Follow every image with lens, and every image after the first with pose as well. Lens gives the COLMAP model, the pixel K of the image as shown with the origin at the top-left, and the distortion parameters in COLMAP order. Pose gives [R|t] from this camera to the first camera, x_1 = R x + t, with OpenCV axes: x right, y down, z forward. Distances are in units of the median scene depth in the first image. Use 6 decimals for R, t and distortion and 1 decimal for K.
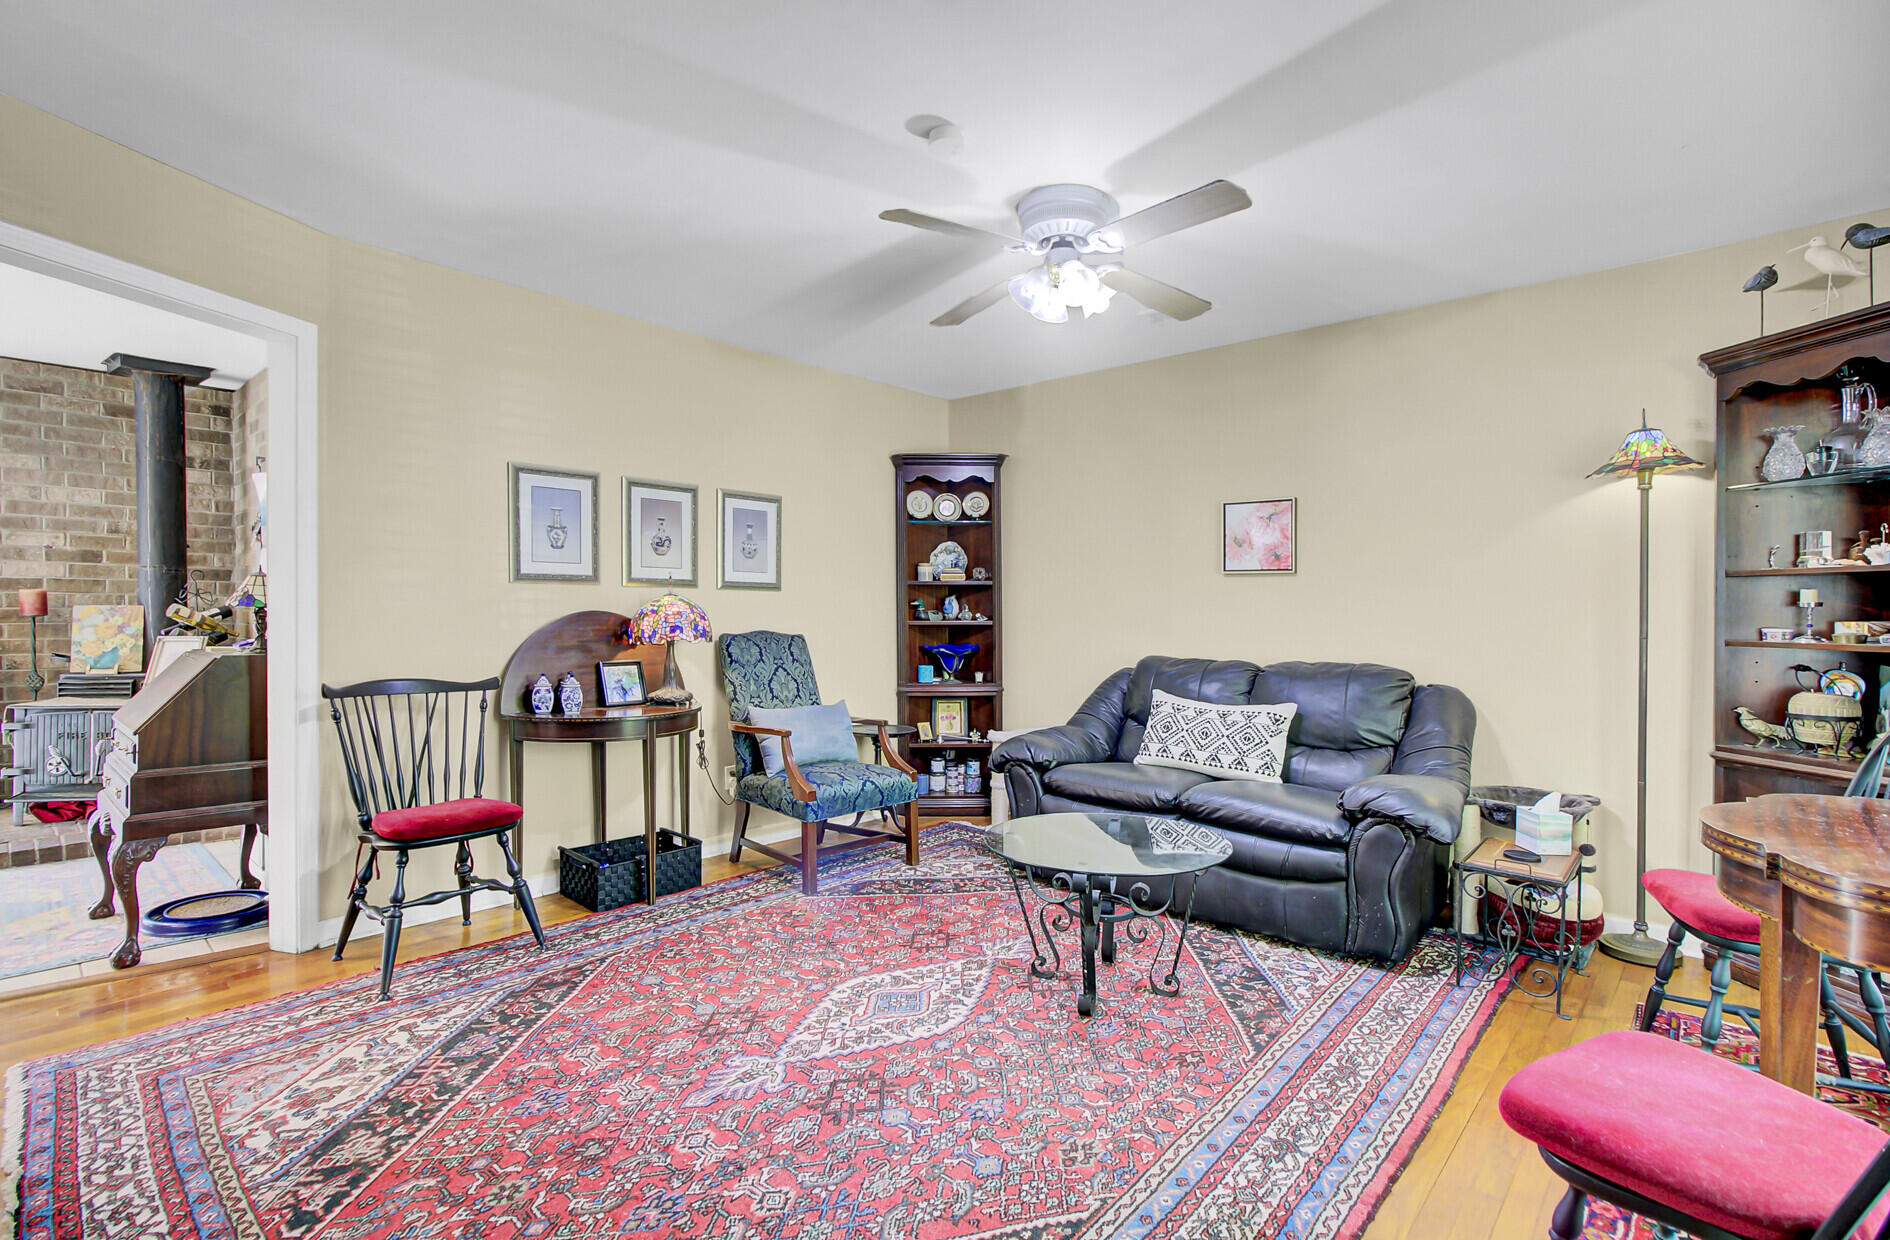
lens RADIAL K [[863.5, 0, 926.1], [0, 863.5, 618.4], [0, 0, 1]] dist [-0.010230, 0.005571]
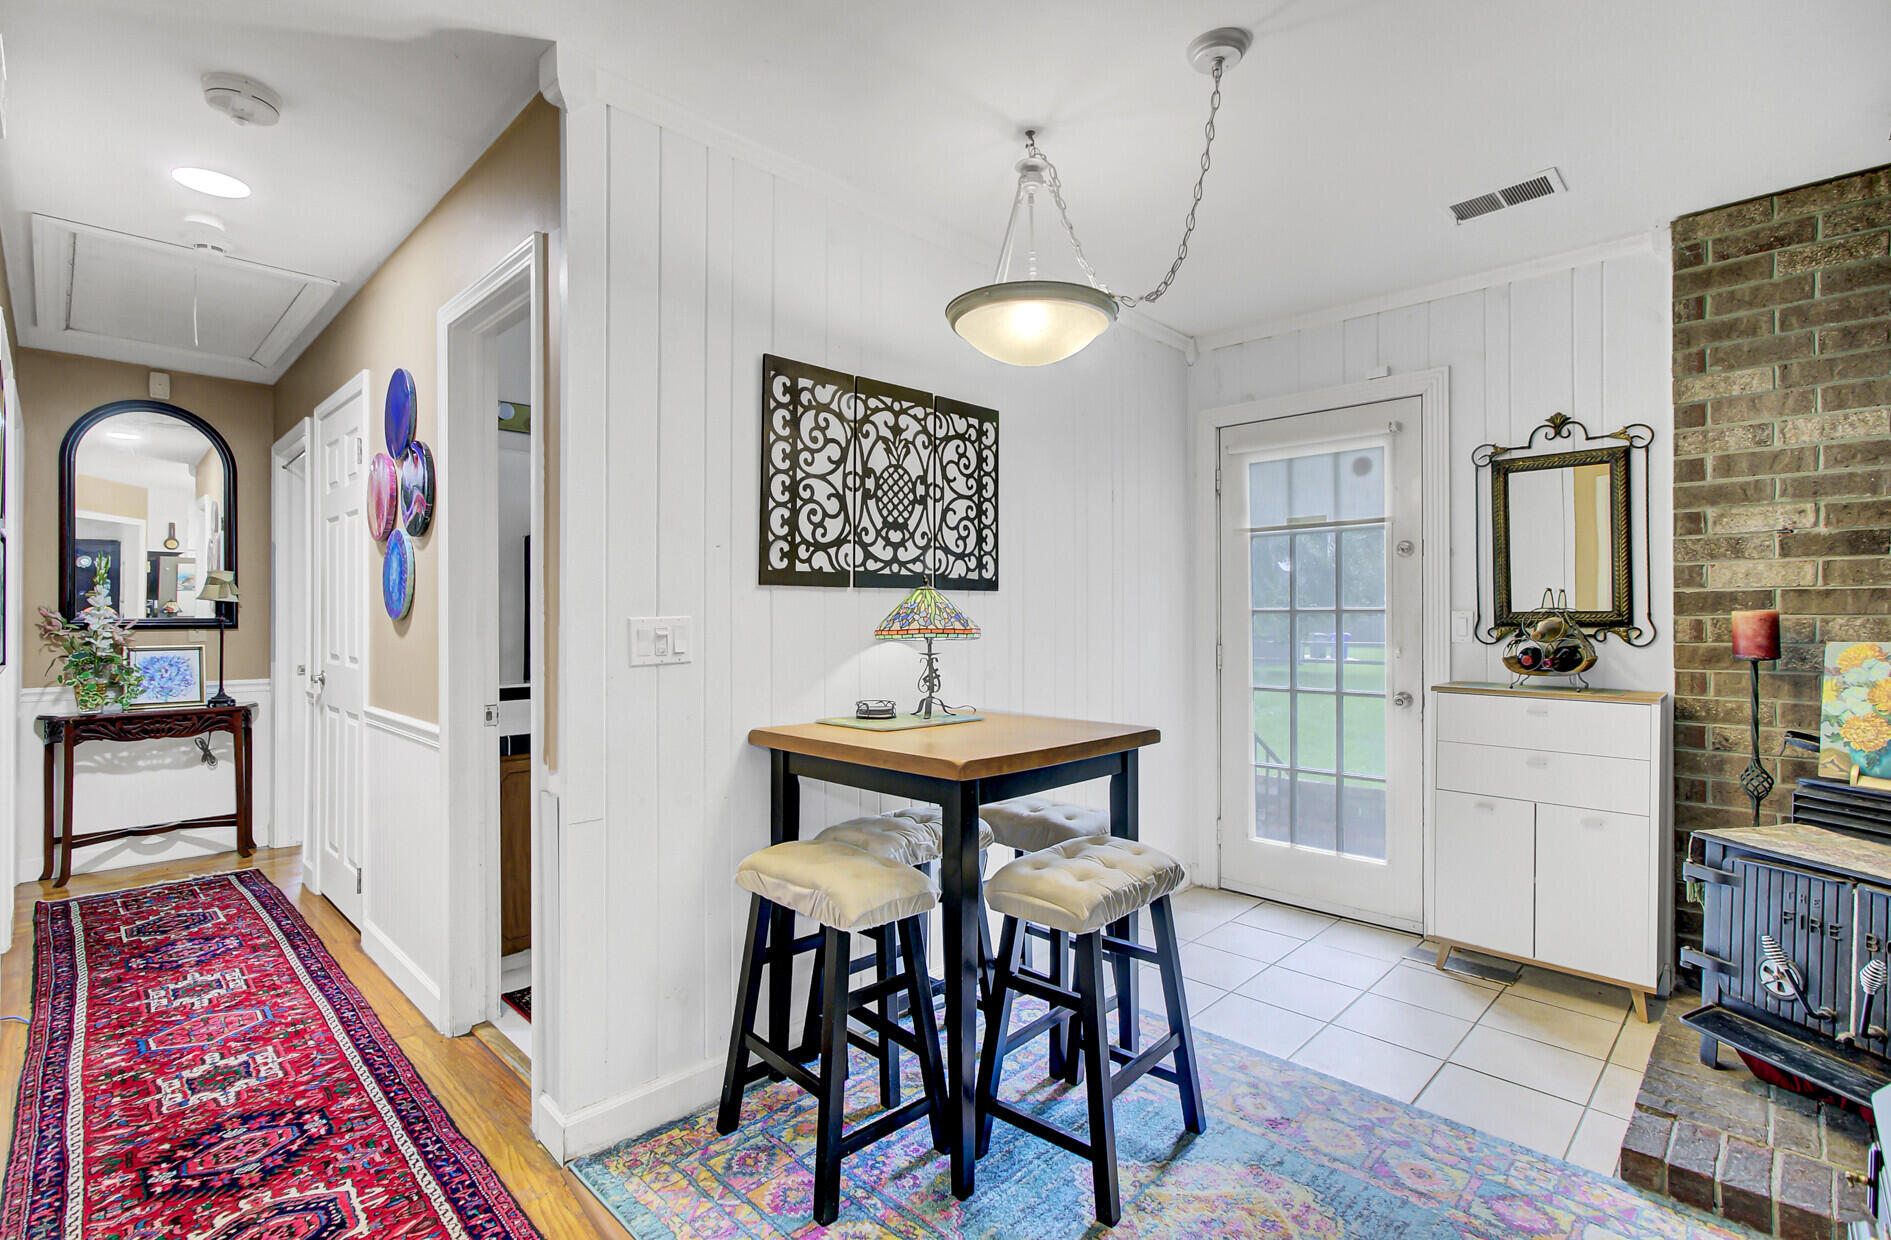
lens RADIAL K [[863.9, 0, 956.0], [0, 863.9, 623.7], [0, 0, 1]] dist [-0.010230, 0.005571]
pose [[-0.036424, -0.000665, -0.999336, -0.469397], [-0.011036, 0.999939, -0.000263, -0.019450], [0.999275, 0.011019, -0.036429, 0.507150]]
